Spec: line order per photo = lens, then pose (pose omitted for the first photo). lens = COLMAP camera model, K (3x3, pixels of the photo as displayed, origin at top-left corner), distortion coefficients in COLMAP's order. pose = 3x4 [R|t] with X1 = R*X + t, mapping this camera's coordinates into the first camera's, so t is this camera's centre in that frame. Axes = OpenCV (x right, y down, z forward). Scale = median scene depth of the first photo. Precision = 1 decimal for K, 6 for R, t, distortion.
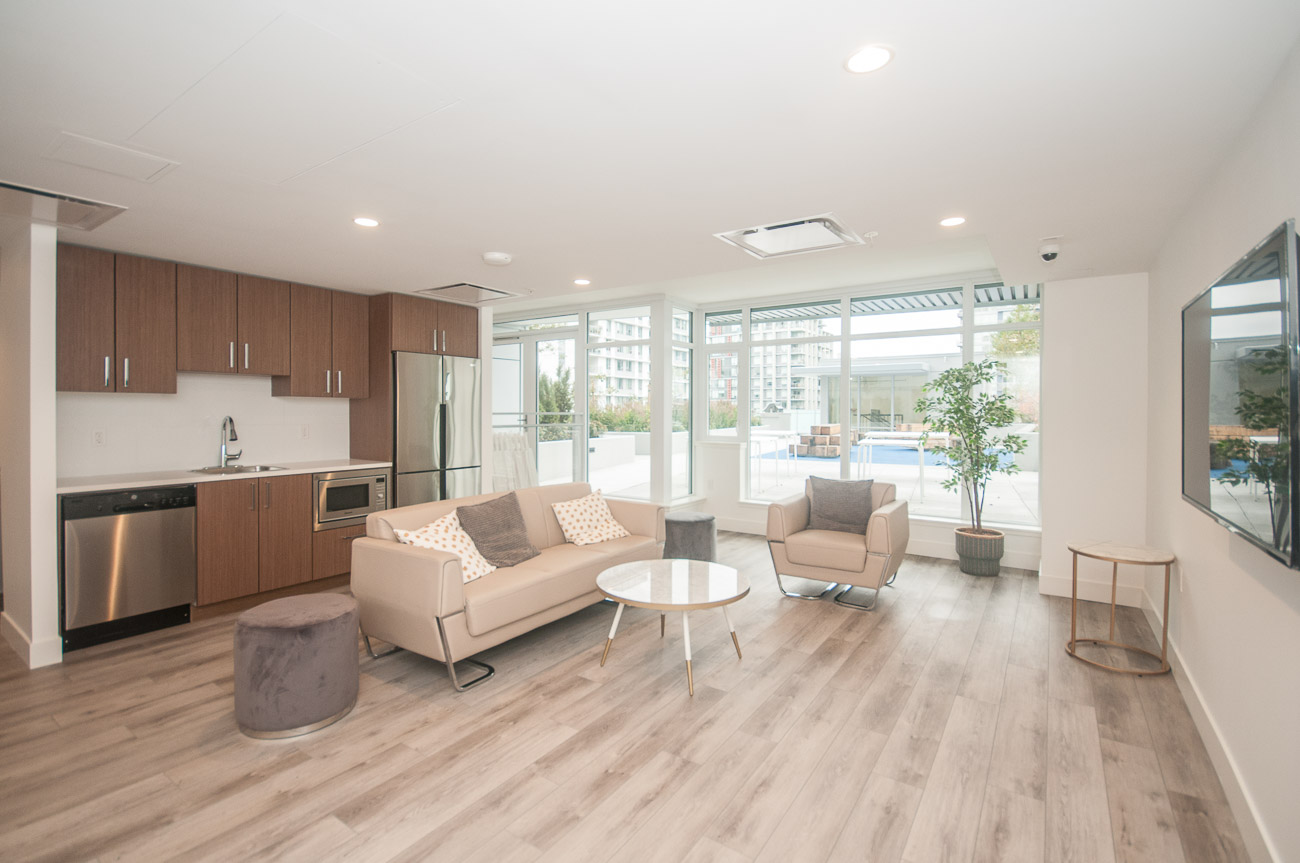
lens RADIAL K [[598.0, 0, 646.1], [0, 598.0, 426.2], [0, 0, 1]] dist [0.000892, 0.000208]
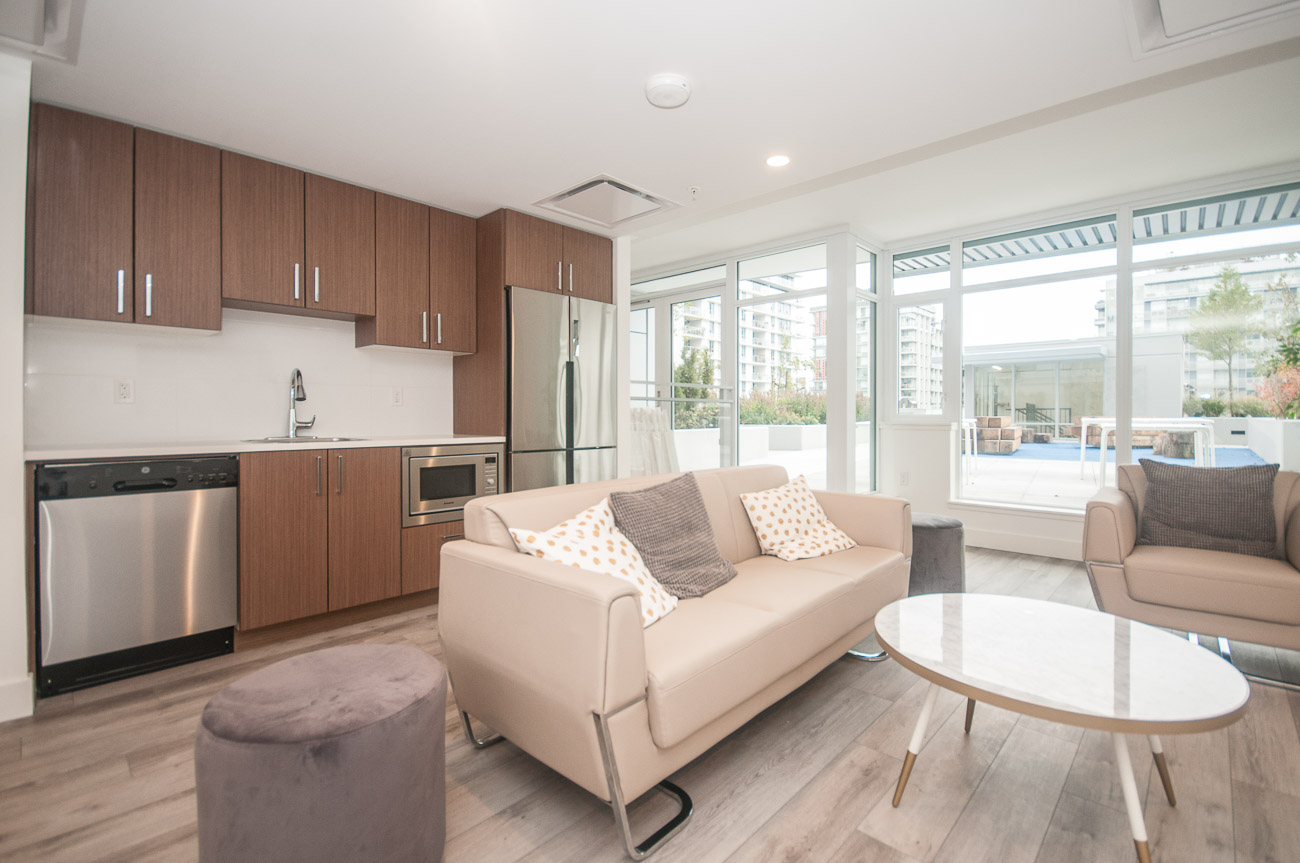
lens RADIAL K [[586.9, 0, 650.0], [0, 586.9, 431.5], [0, 0, 1]] dist [-0.002494, -0.000197]
pose [[0.987450, -0.000226, -0.157934, -0.154443], [0.000441, 0.999999, 0.001325, 0.061135], [0.157933, -0.001378, 0.987449, 0.360447]]
